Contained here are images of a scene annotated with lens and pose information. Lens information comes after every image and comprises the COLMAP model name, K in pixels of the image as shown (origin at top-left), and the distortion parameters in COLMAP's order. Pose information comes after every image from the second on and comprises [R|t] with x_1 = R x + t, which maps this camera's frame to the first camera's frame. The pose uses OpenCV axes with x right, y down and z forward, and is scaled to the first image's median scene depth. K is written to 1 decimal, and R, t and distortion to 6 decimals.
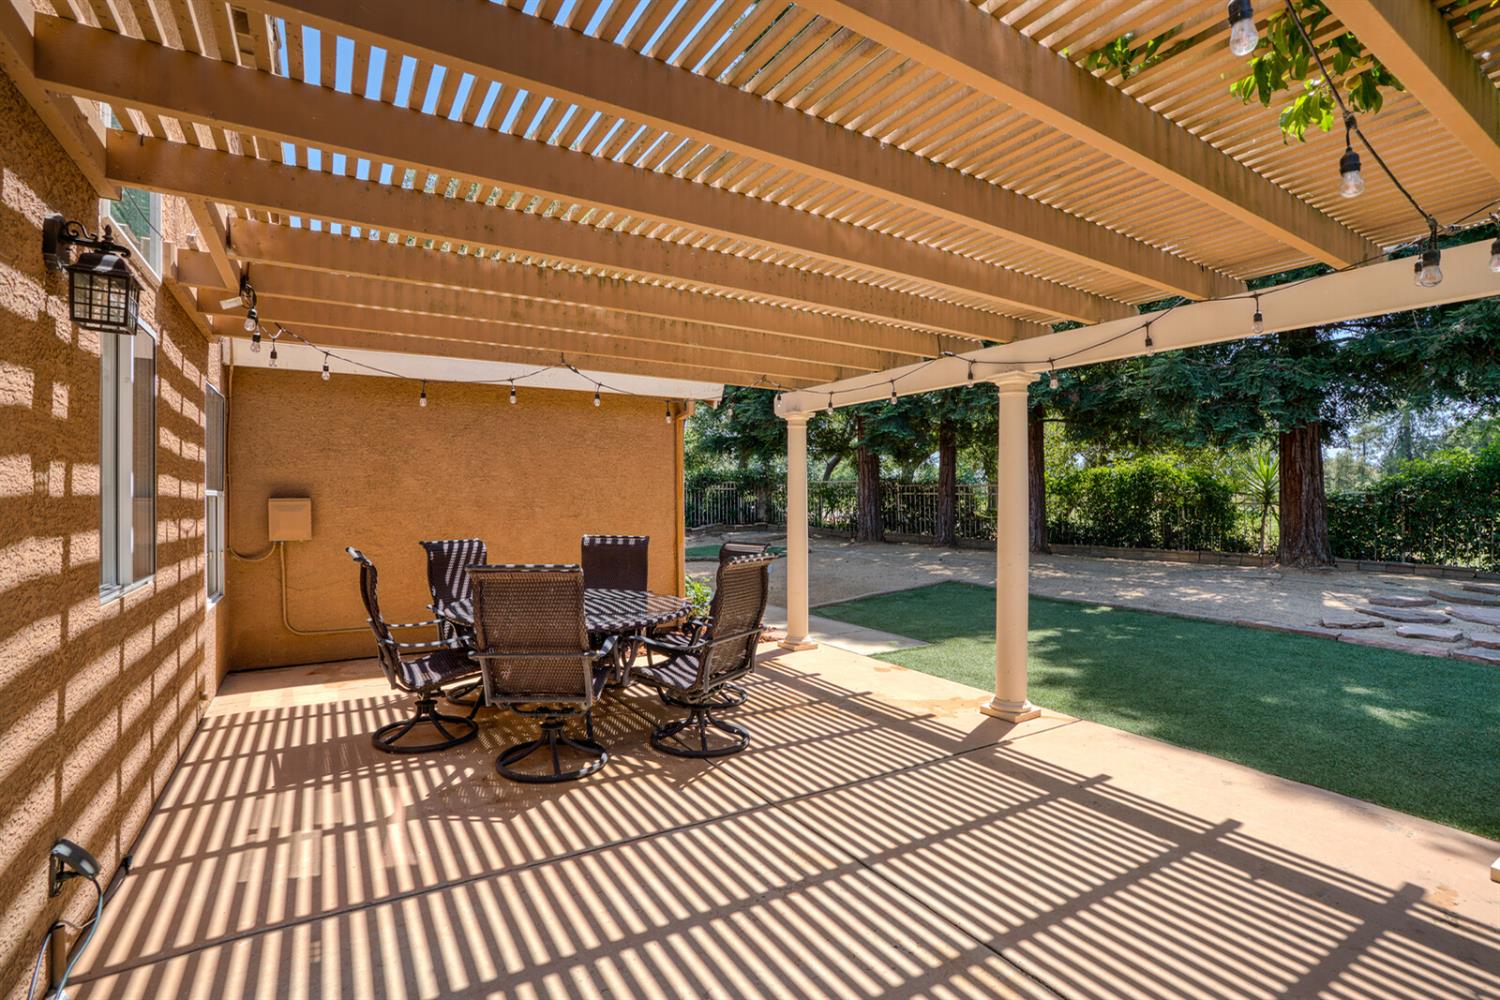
lens RADIAL K [[693.6, 0, 746.3], [0, 693.6, 487.9], [0, 0, 1]] dist [-0.045196, 0.020036]
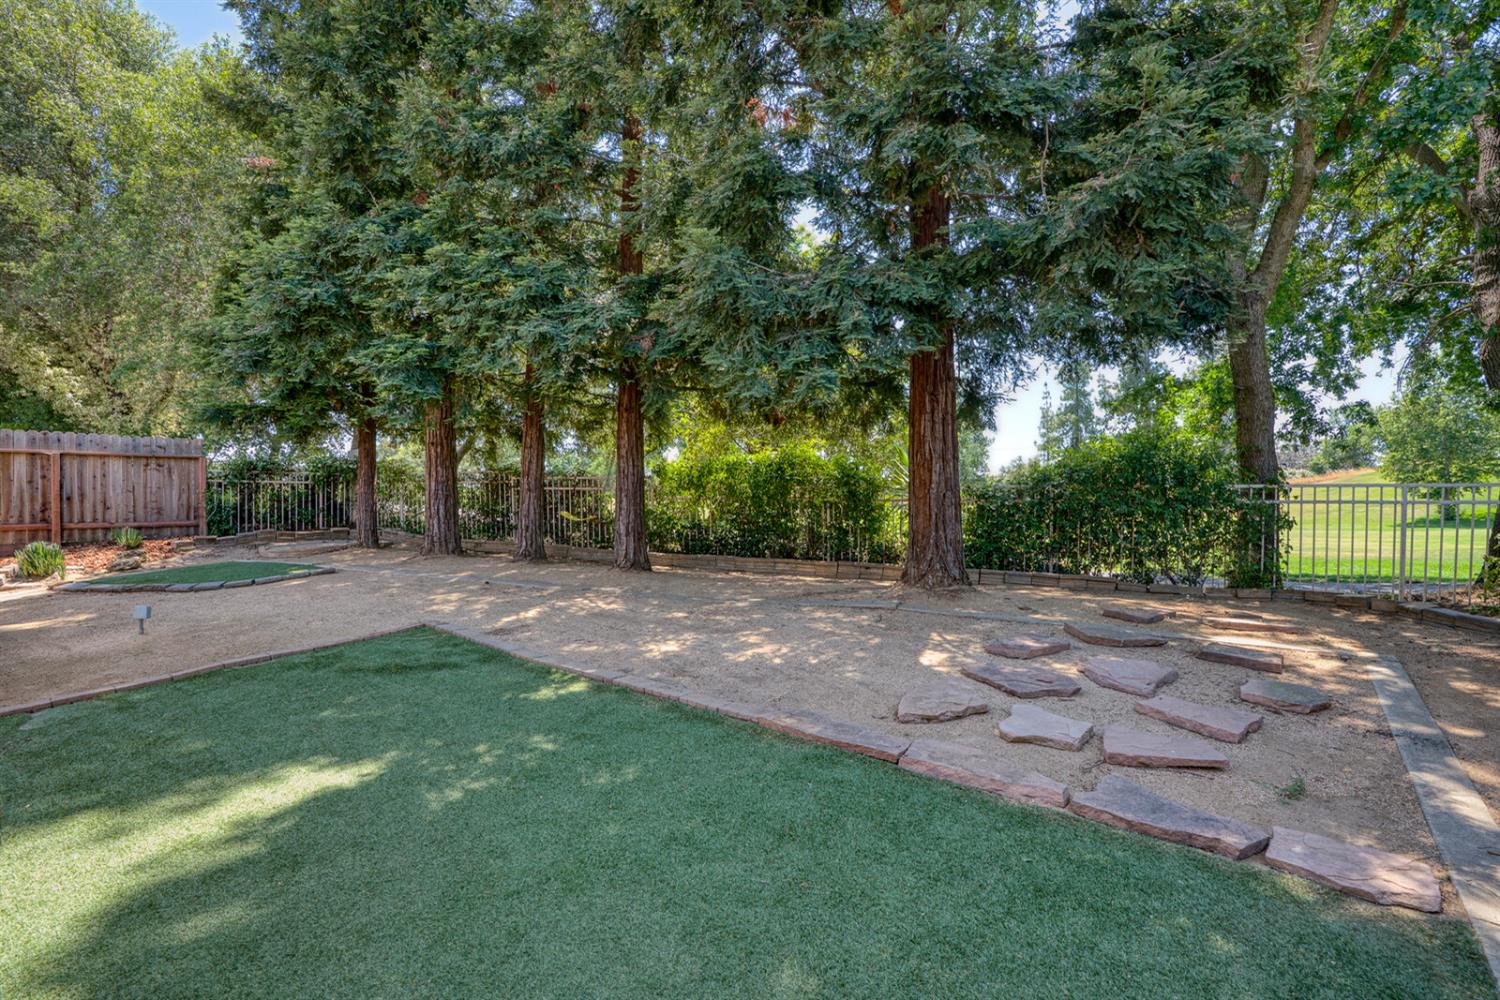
lens RADIAL K [[693.6, 0, 746.3], [0, 693.6, 487.9], [0, 0, 1]] dist [-0.045196, 0.020036]
pose [[0.948031, 0.004762, 0.318143, 0.376141], [-0.004392, 0.999989, -0.001881, 0.012788], [-0.318148, 0.000387, 0.948041, 0.344928]]
